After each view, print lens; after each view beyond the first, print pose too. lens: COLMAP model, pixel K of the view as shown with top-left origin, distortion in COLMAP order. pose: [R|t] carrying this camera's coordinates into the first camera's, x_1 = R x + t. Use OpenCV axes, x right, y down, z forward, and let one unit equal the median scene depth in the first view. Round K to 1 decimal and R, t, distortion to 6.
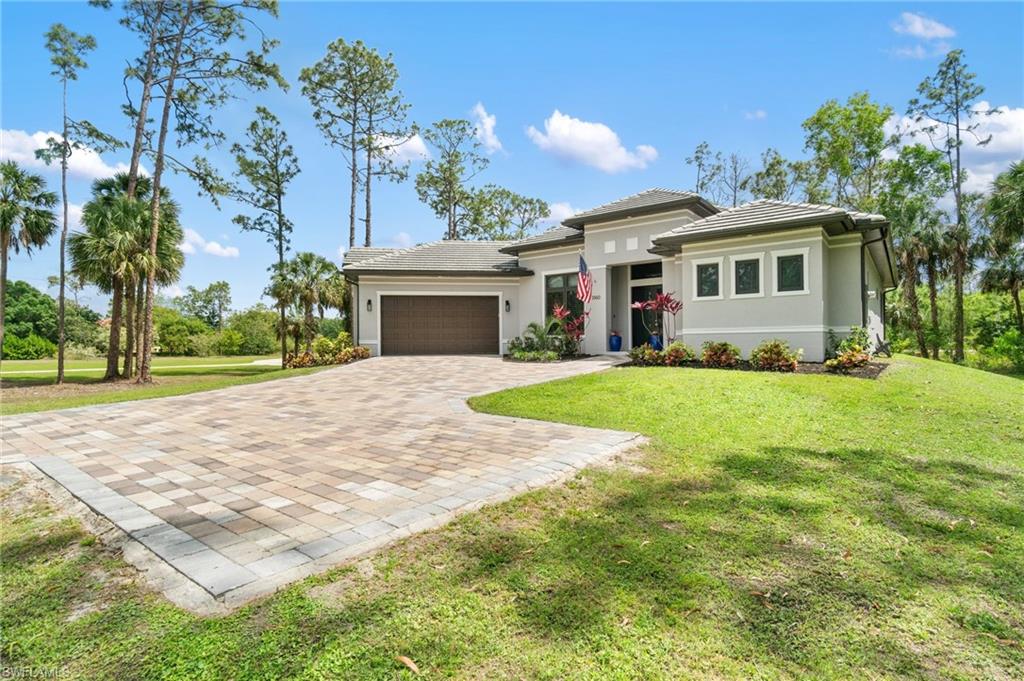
lens RADIAL K [[501.6, 0, 512.0], [0, 501.6, 340.5], [0, 0, 1]] dist [-0.019892, -0.000214]
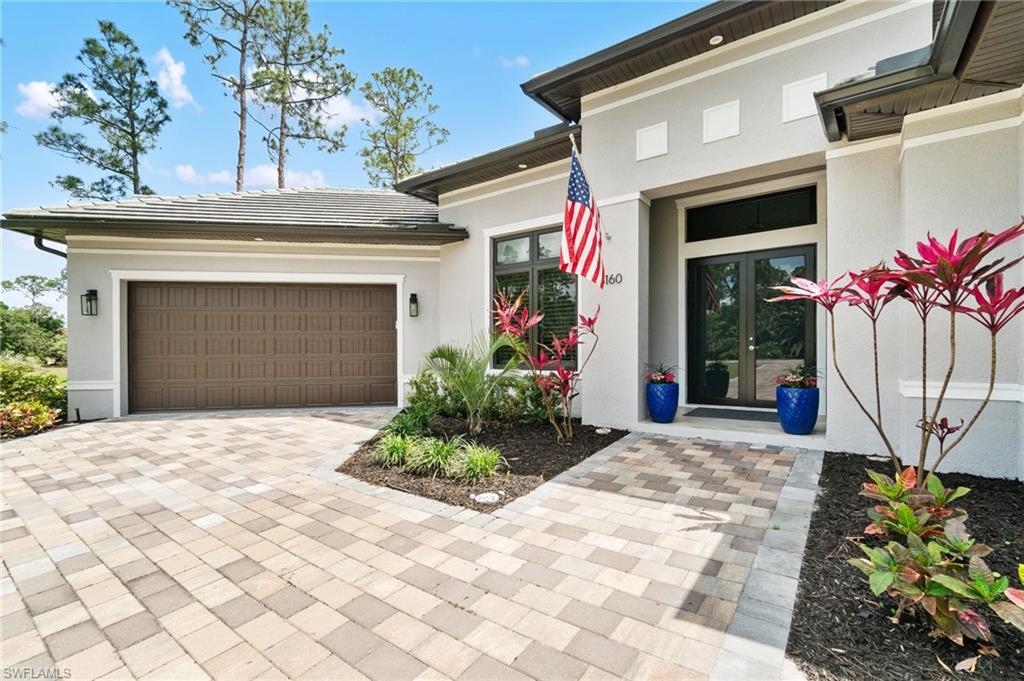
lens RADIAL K [[441.1, 0, 523.8], [0, 441.1, 348.1], [0, 0, 1]] dist [-0.000113, 0.000207]
pose [[0.998632, -0.003323, 0.052179, 0.074249], [0.002894, 0.999961, 0.008300, -0.032119], [-0.052204, -0.008138, 0.998603, 0.590730]]
